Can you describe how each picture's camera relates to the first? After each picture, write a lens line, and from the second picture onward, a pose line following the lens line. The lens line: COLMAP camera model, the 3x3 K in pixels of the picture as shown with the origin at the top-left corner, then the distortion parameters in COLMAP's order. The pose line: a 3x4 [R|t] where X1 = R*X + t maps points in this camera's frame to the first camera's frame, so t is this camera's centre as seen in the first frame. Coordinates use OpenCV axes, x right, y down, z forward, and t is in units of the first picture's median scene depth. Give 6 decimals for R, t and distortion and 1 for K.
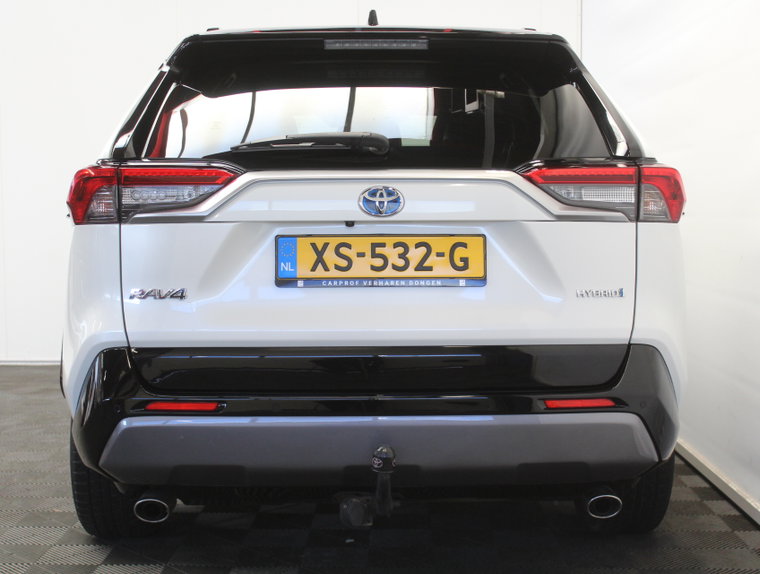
lens RADIAL K [[1047.8, 0, 381.3], [0, 1047.8, 286.9], [0, 0, 1]] dist [-0.040533, 0.000000]
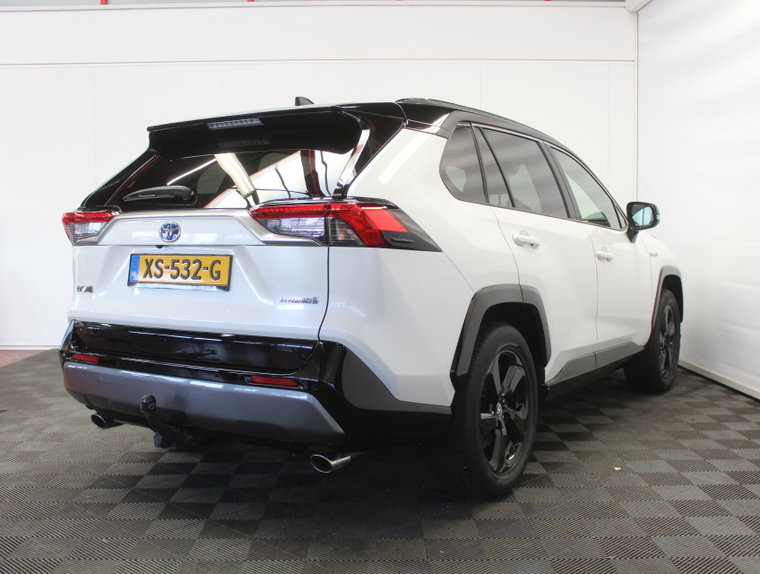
lens RADIAL K [[831.0, 0, 378.6], [0, 831.0, 291.7], [0, 0, 1]] dist [-0.045968, 0.000000]
pose [[0.825732, 0.037340, -0.562826, 0.902472], [-0.044342, 0.999016, 0.001223, -0.010449], [0.562317, 0.023947, 0.826575, 0.187049]]
